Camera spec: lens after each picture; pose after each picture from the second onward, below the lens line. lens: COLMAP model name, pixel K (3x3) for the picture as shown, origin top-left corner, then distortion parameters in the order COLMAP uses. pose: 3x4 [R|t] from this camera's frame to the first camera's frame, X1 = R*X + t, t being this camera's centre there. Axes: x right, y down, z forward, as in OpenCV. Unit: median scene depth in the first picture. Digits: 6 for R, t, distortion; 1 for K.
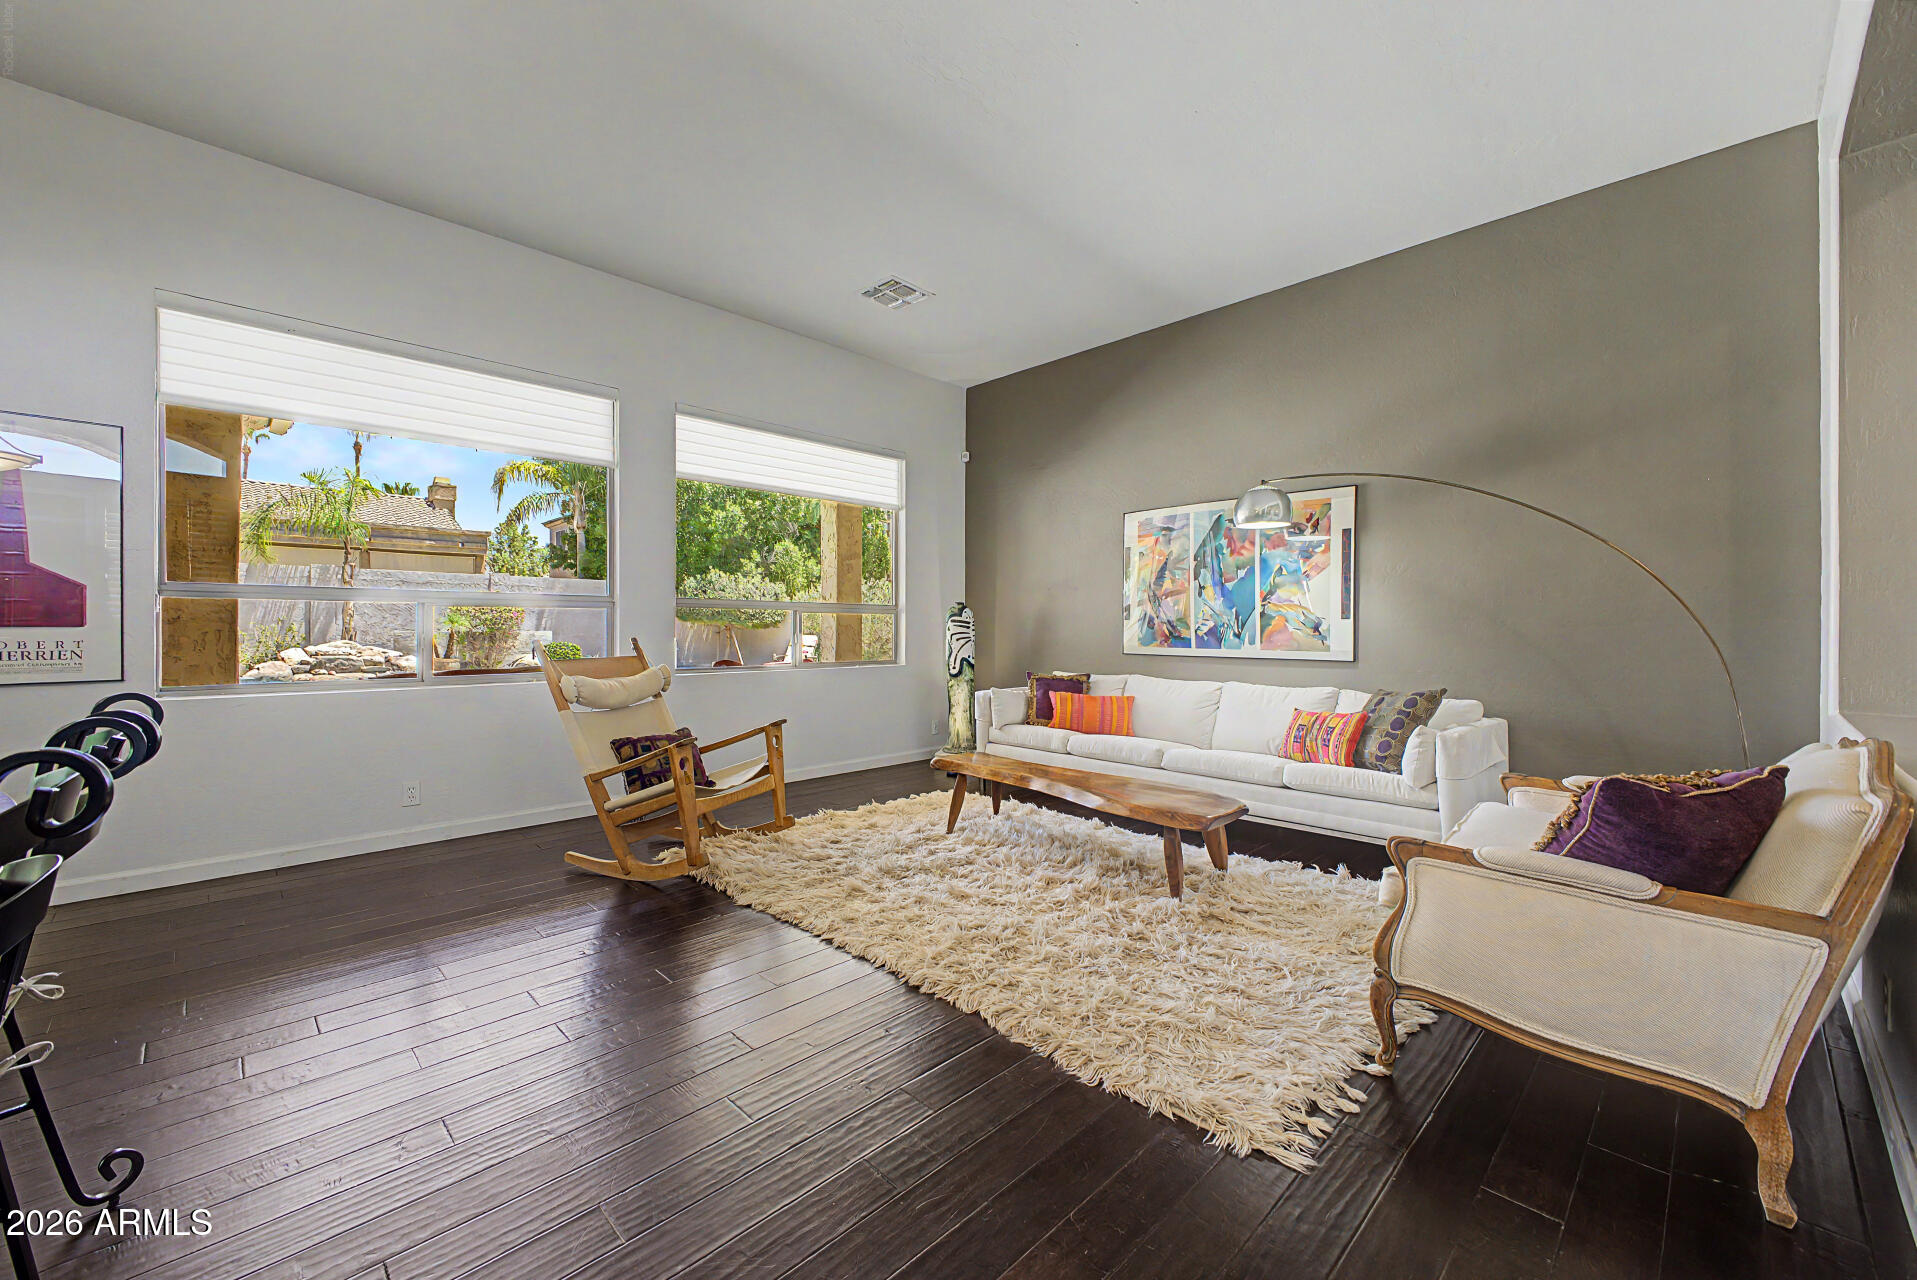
lens RADIAL K [[753.8, 0, 956.6], [0, 753.8, 632.9], [0, 0, 1]] dist [0.001813, -0.001002]
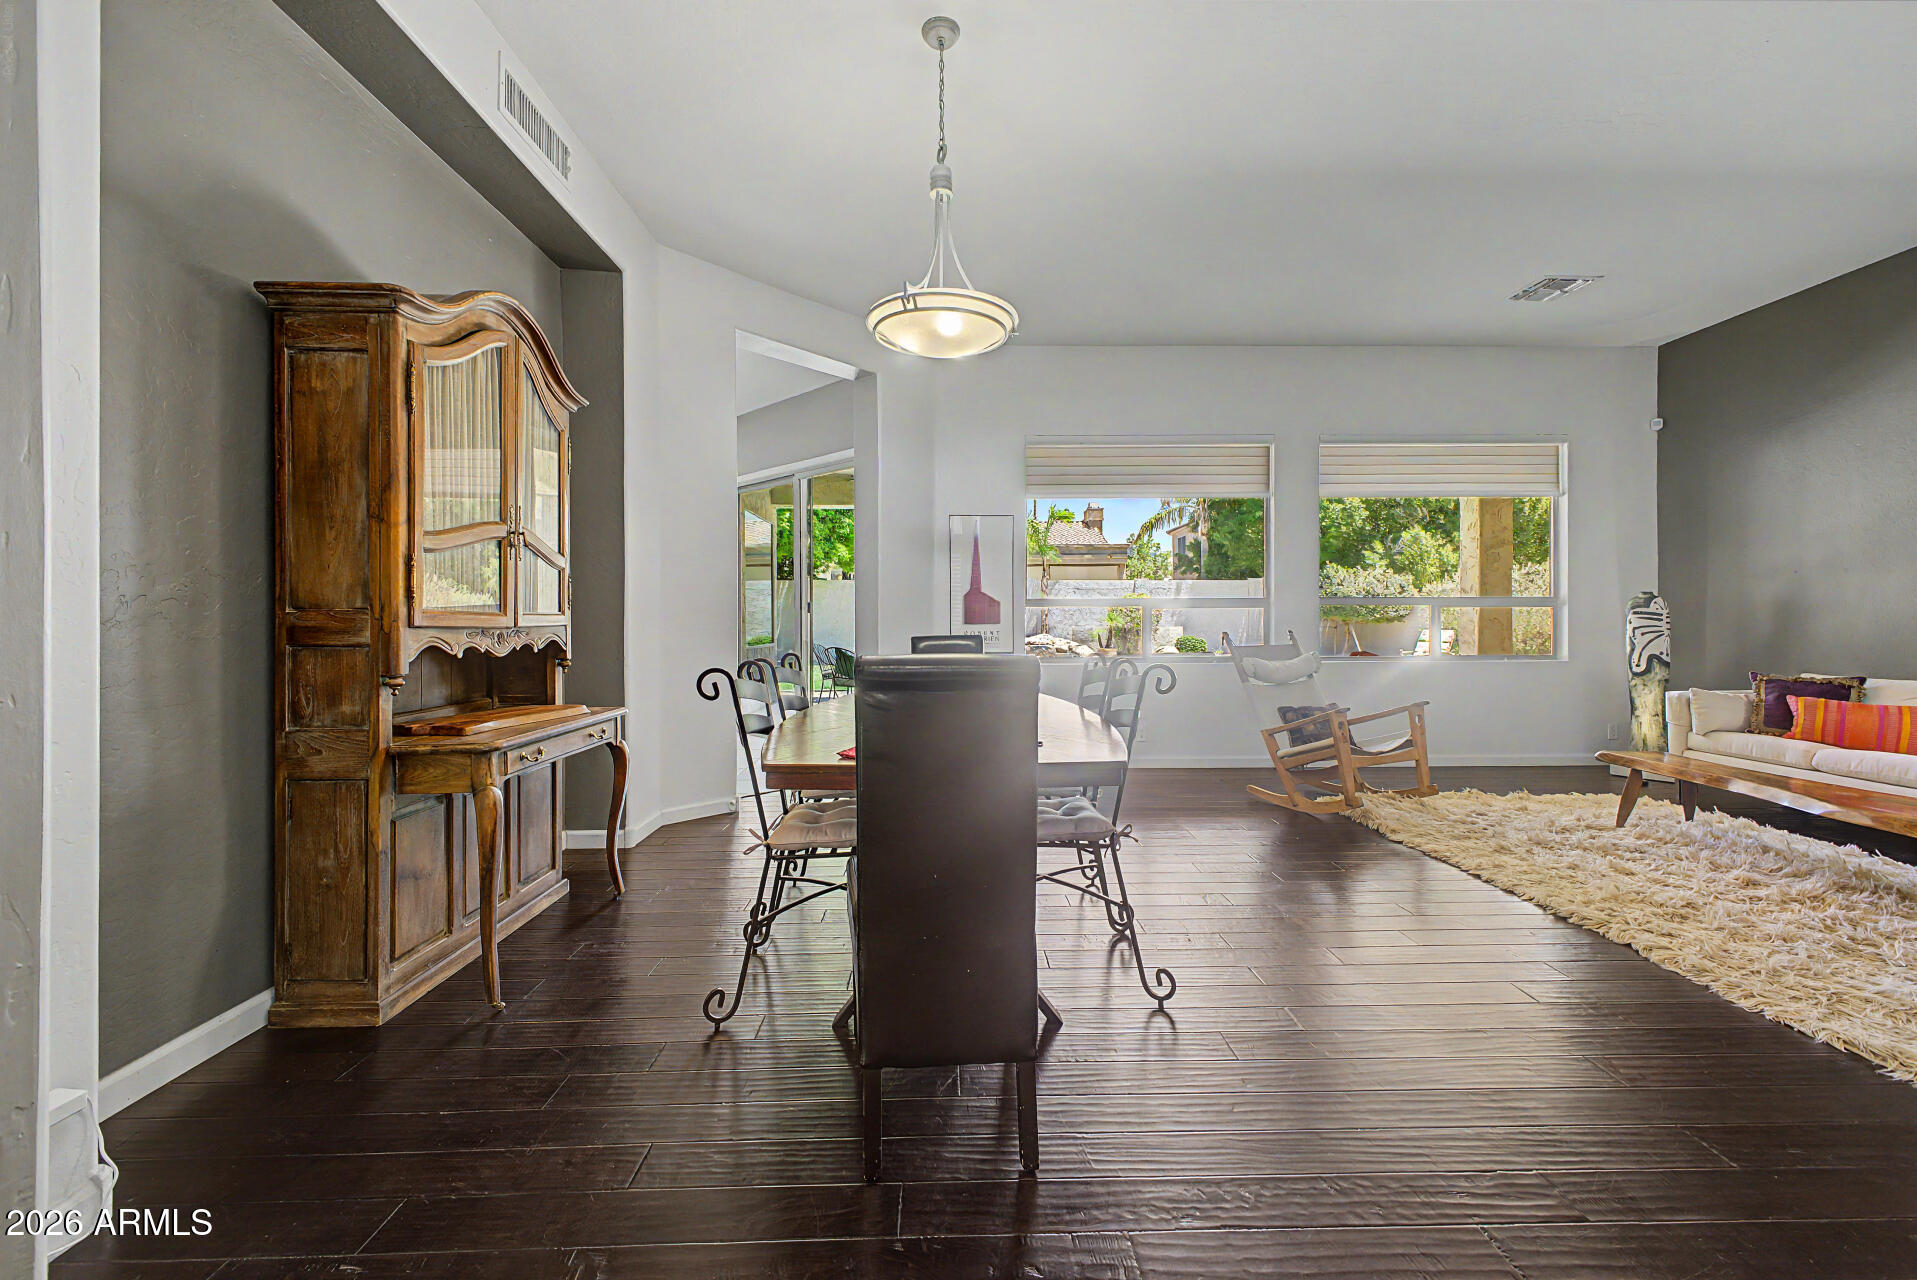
lens RADIAL K [[753.8, 0, 960.0], [0, 753.8, 627.2], [0, 0, 1]] dist [0.001813, -0.001002]
pose [[0.724720, -0.001763, -0.689041, 0.036161], [0.000558, 0.999998, -0.001972, 0.003147], [0.689043, 0.001045, 0.724719, -0.250326]]
